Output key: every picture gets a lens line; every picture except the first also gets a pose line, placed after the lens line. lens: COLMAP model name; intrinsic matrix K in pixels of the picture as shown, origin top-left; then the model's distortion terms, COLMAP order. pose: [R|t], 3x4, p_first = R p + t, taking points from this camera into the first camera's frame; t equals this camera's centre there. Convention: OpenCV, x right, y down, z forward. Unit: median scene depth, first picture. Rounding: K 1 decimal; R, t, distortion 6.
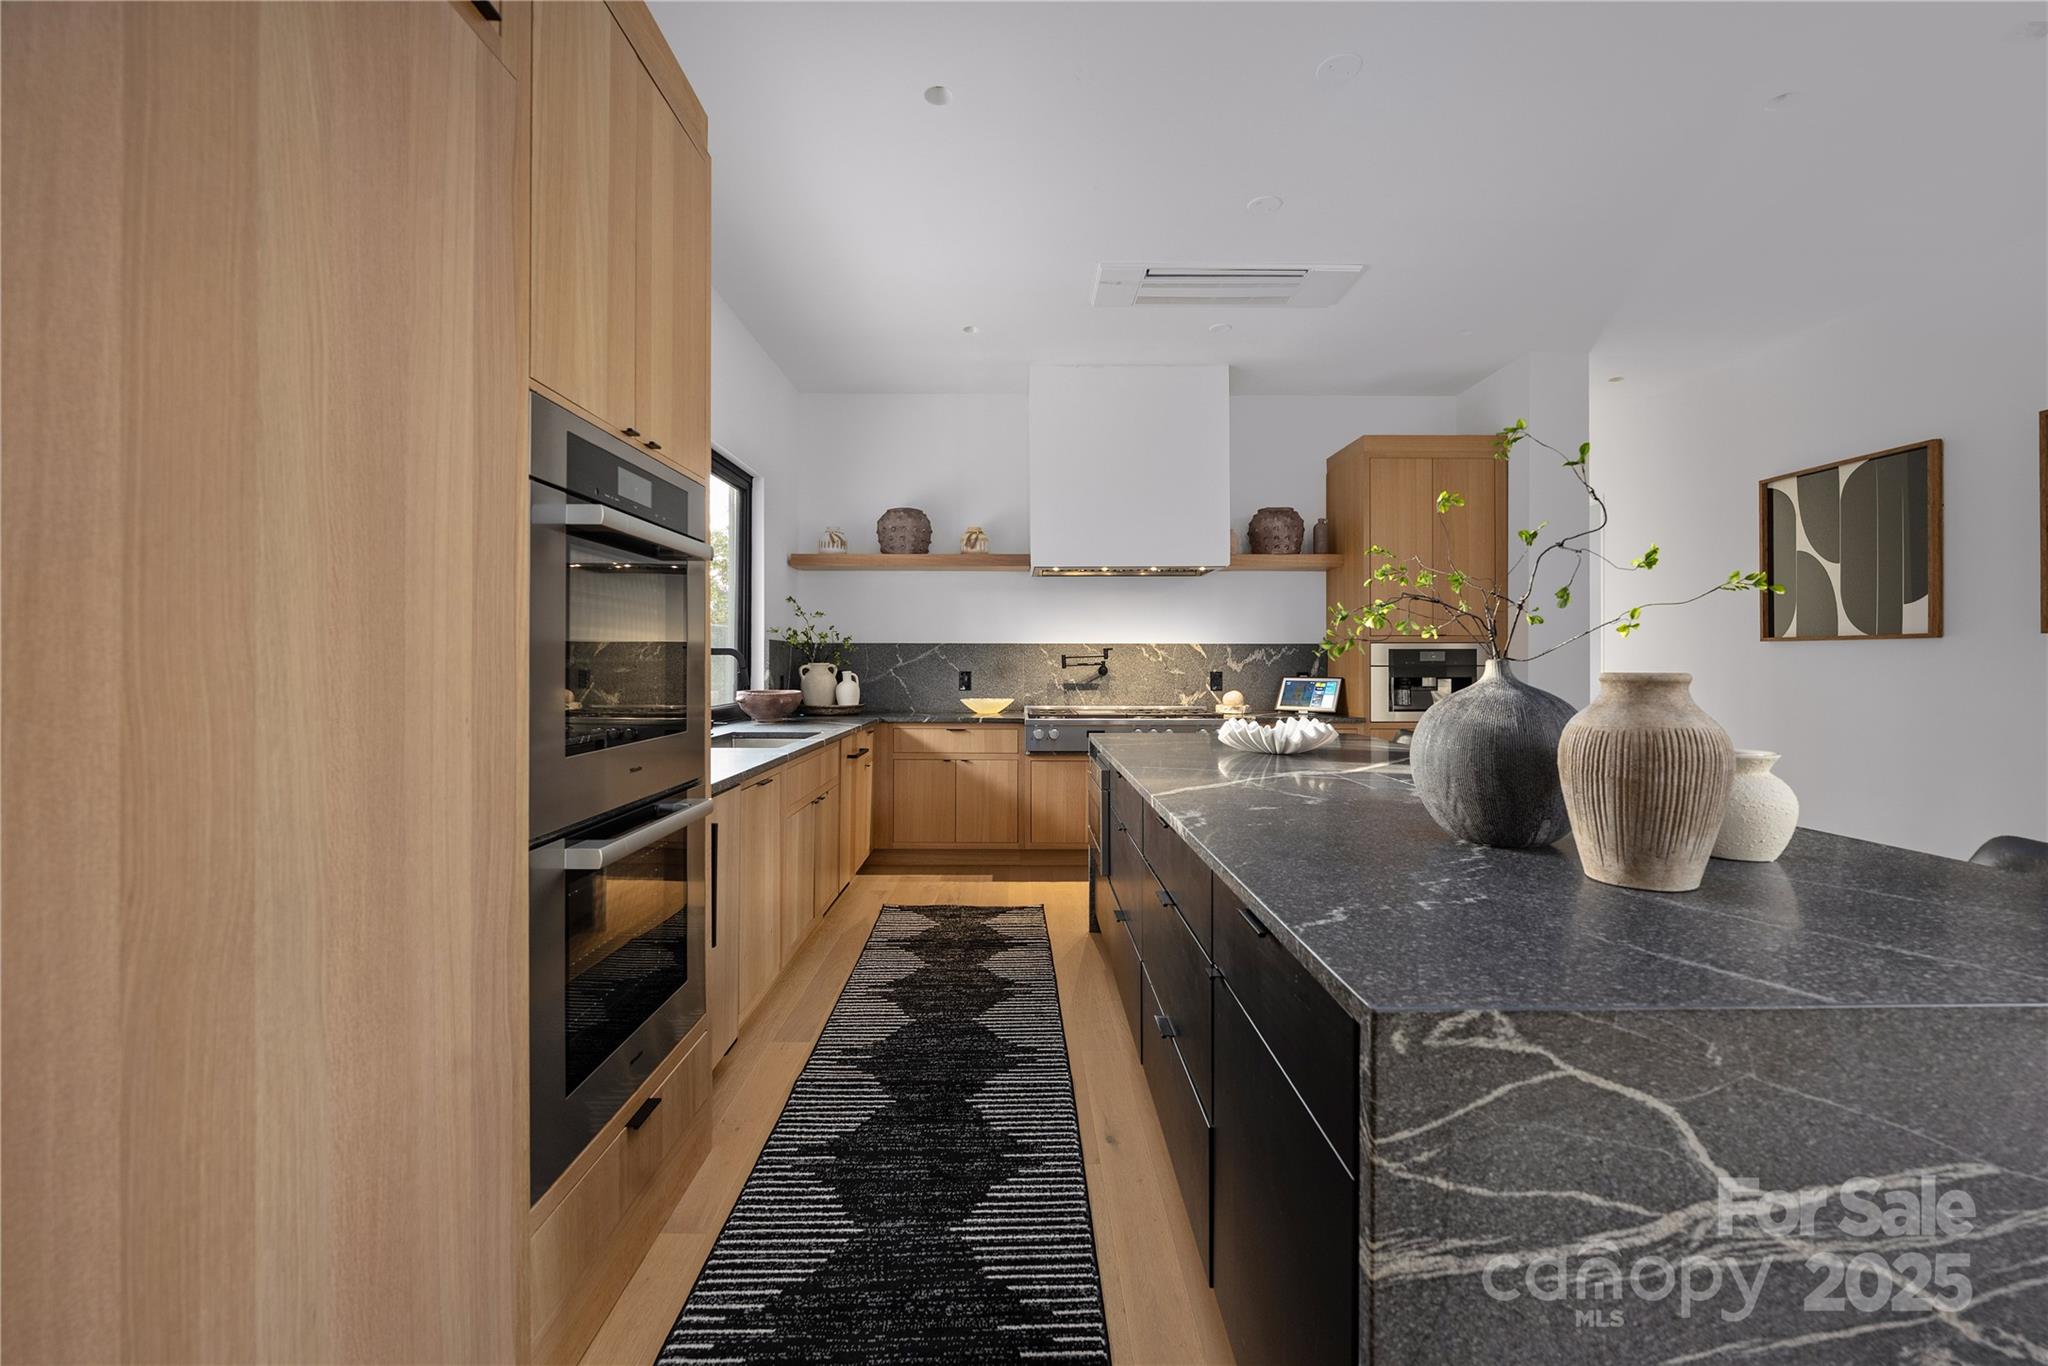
lens RADIAL K [[848.3, 0, 1035.6], [0, 848.3, 662.4], [0, 0, 1]] dist [-0.002597, -0.000139]
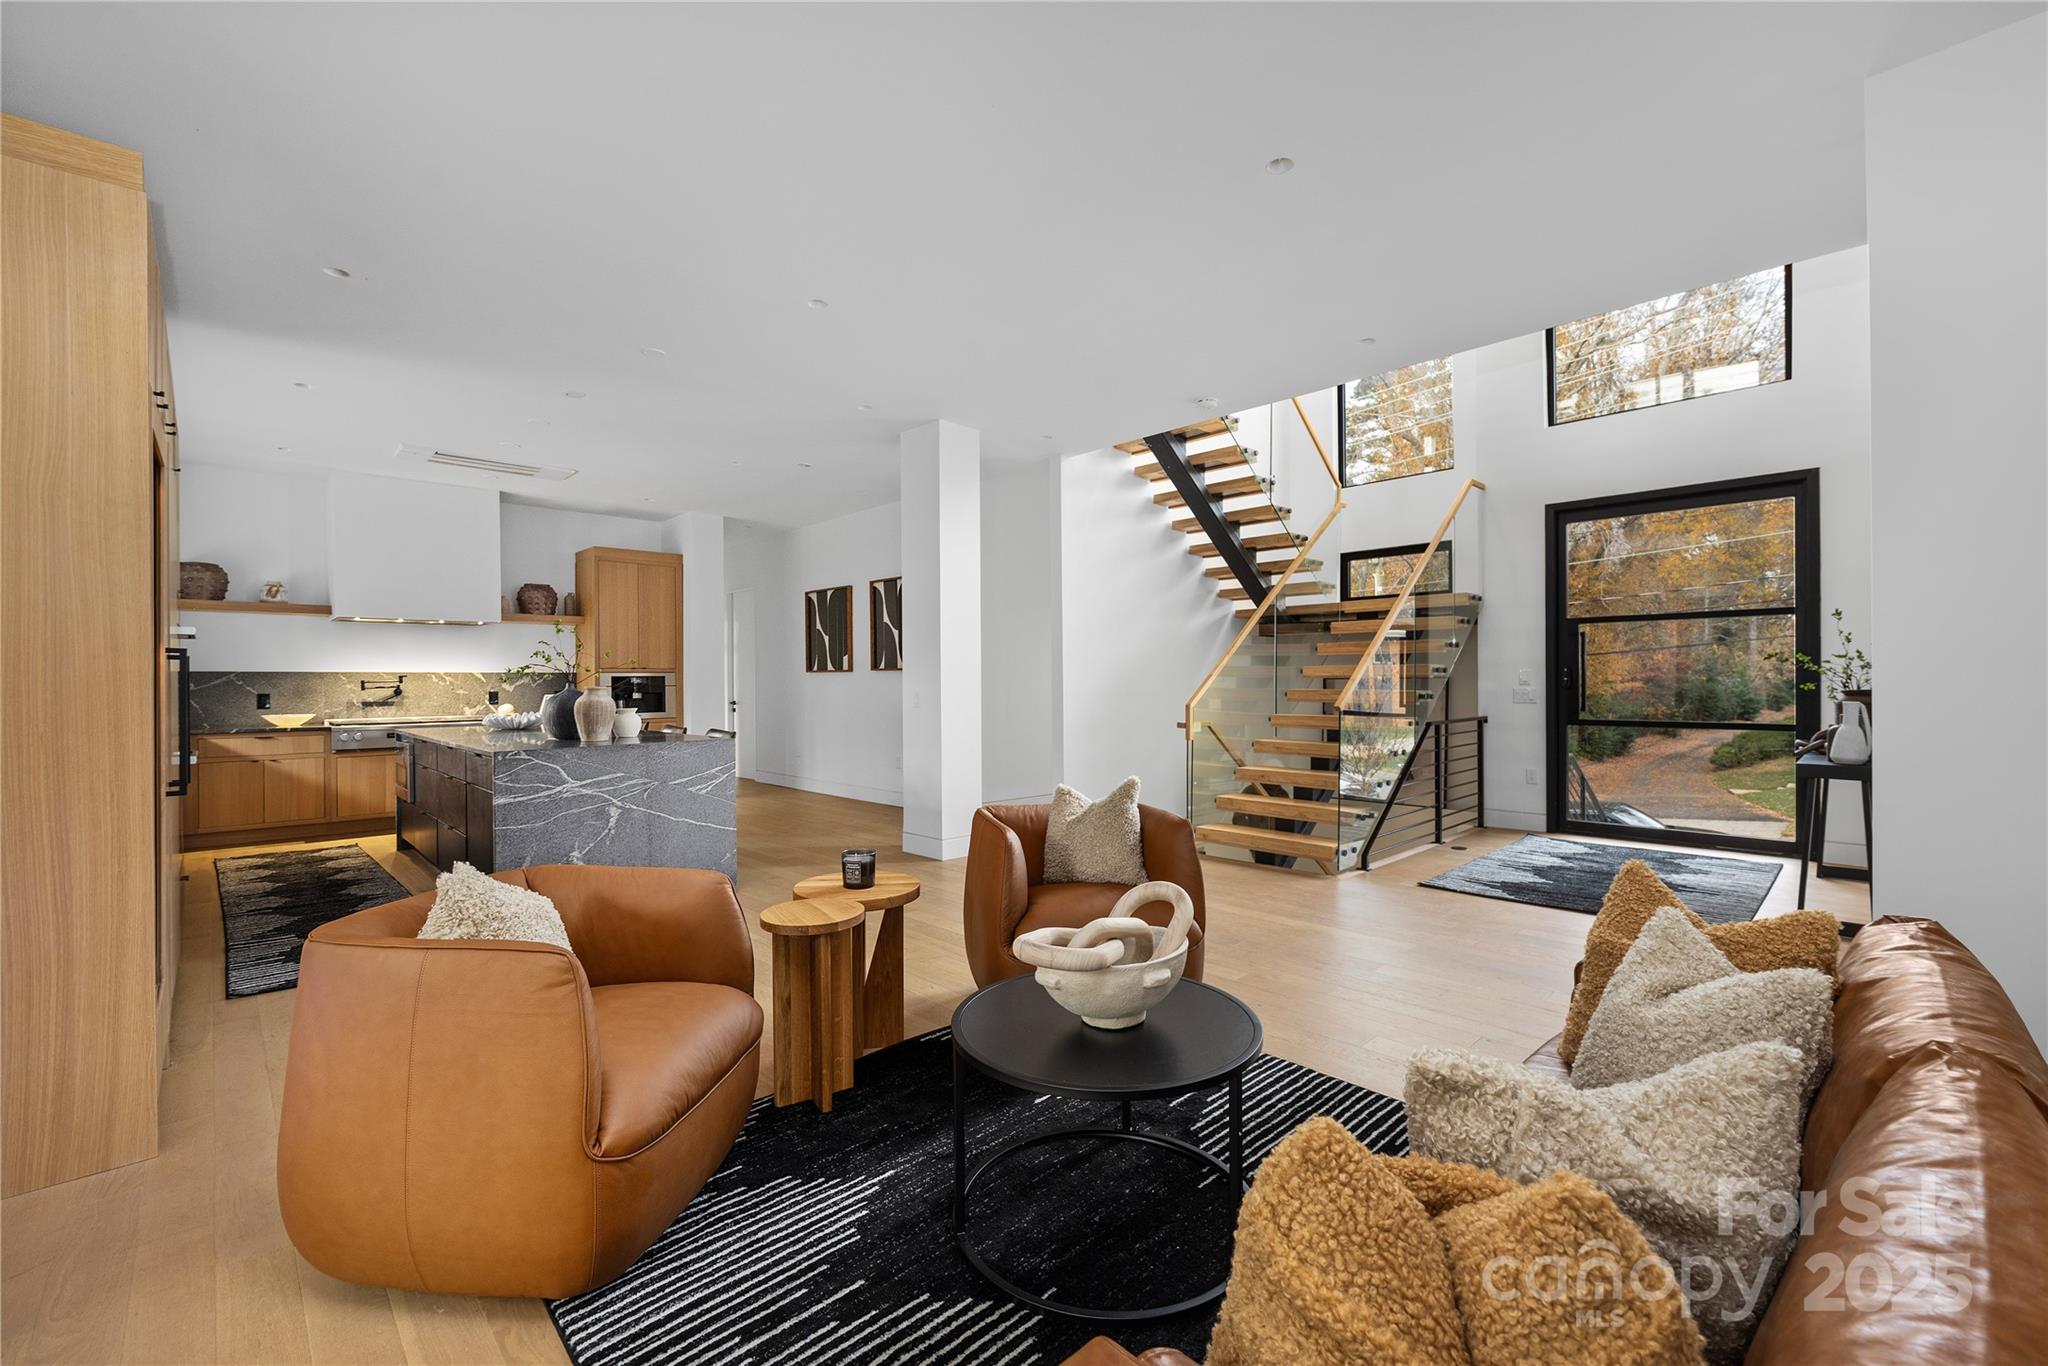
lens RADIAL K [[856.6, 0, 1024.0], [0, 856.6, 683.0], [0, 0, 1]] dist [-0.002922, -0.000260]
pose [[0.740667, -0.006032, 0.671845, -0.104964], [0.006728, 0.999976, 0.001562, 0.000162], [-0.671838, 0.003363, 0.740690, -0.740622]]
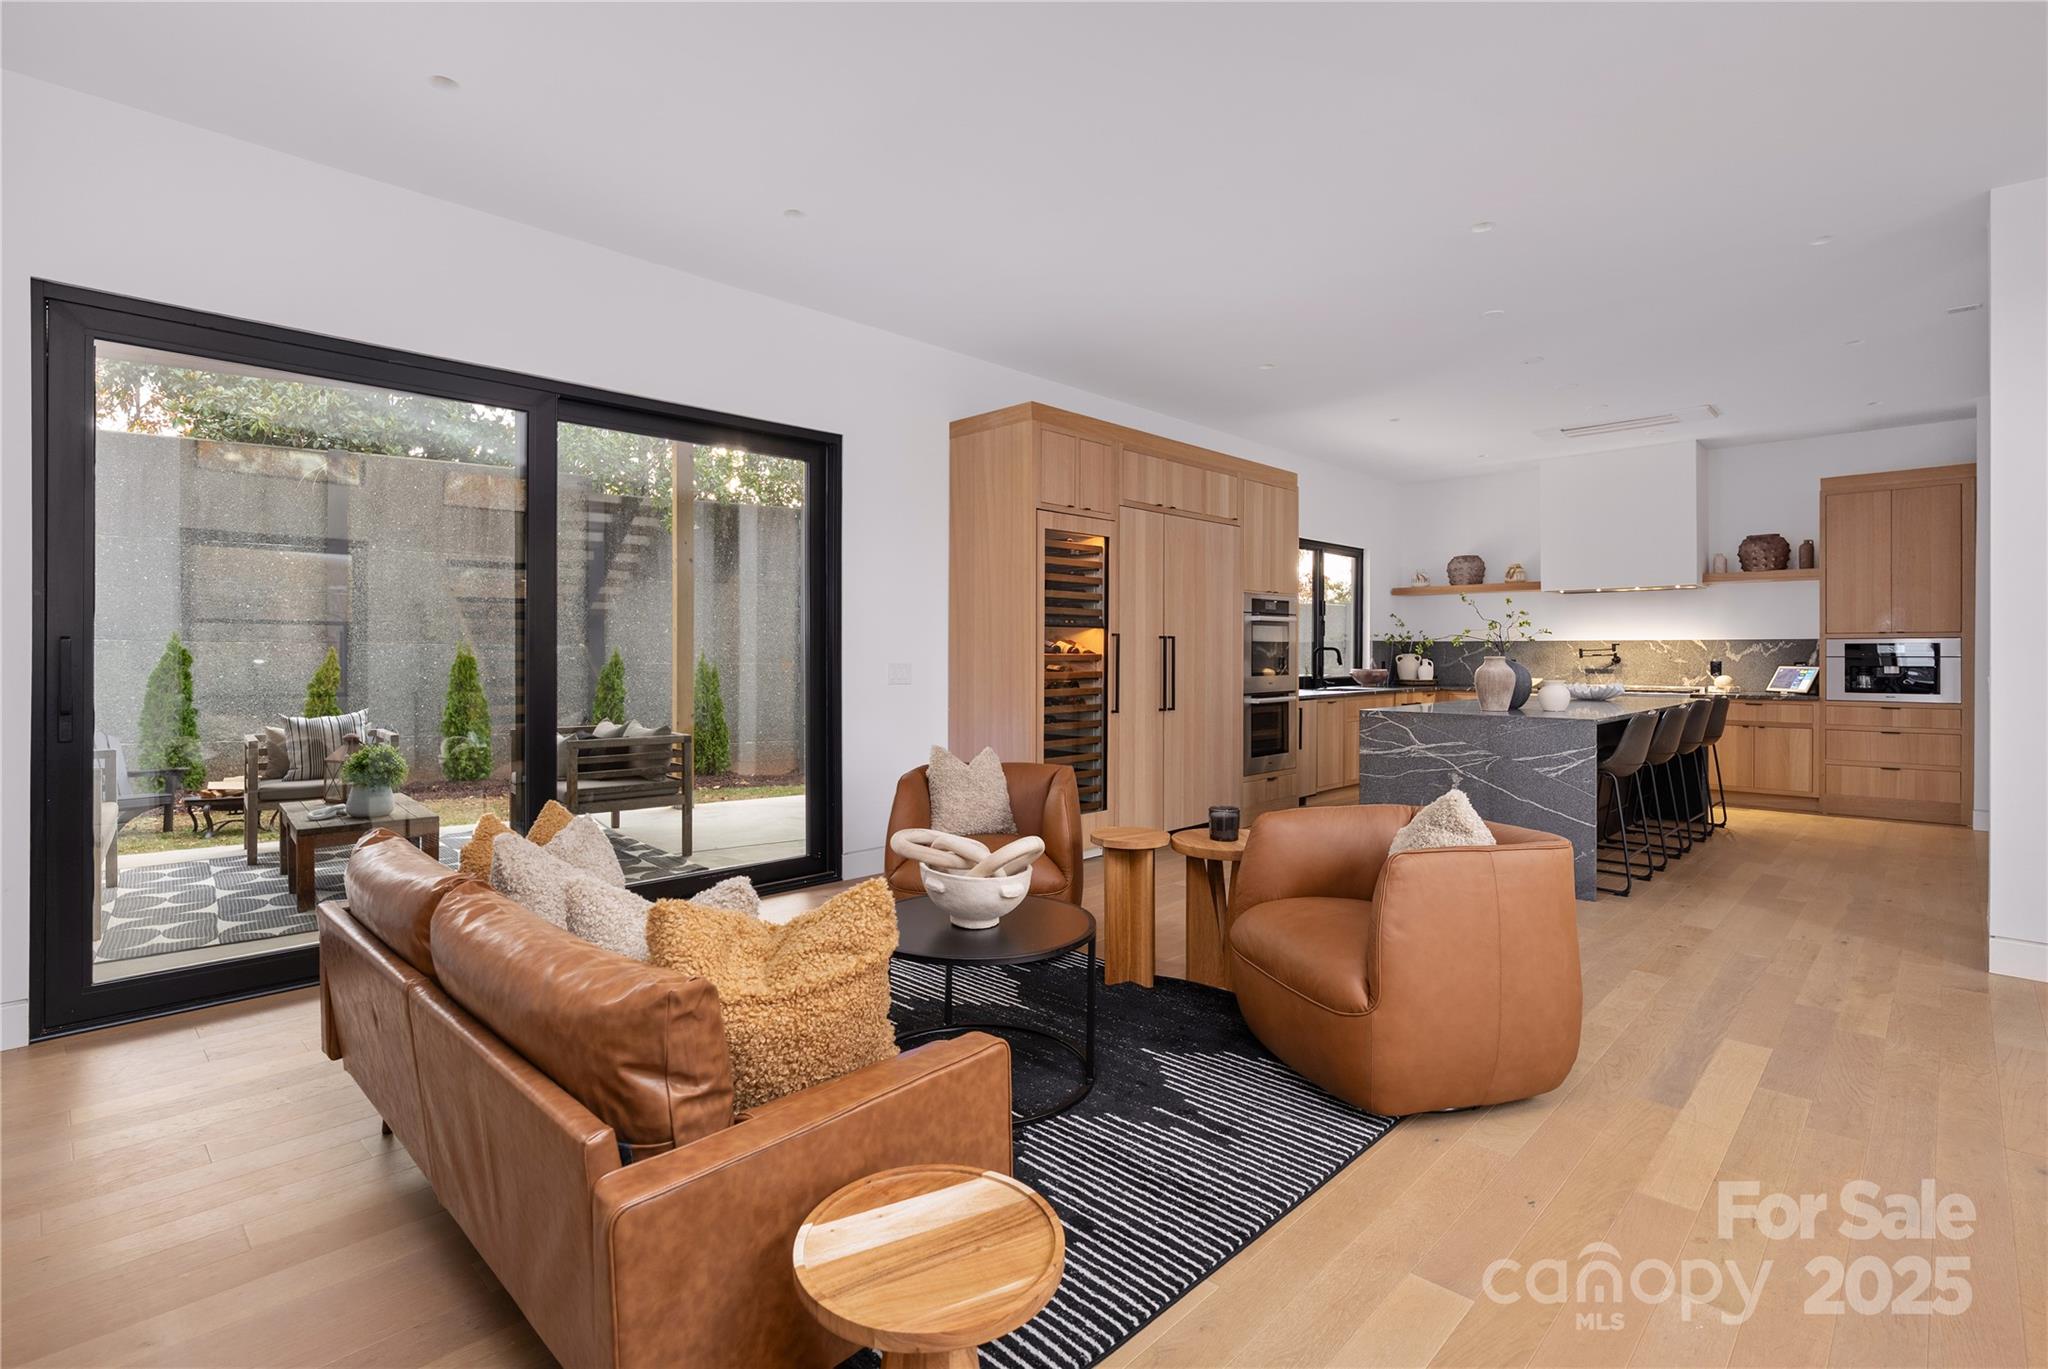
lens RADIAL K [[954.8, 0, 1022.1], [0, 954.8, 650.2], [0, 0, 1]] dist [-0.001703, -0.000205]
pose [[0.700434, -0.000845, -0.713717, 0.543020], [-0.000695, 0.999998, -0.001866, -0.002485], [0.713717, 0.001803, 0.700432, -0.836969]]
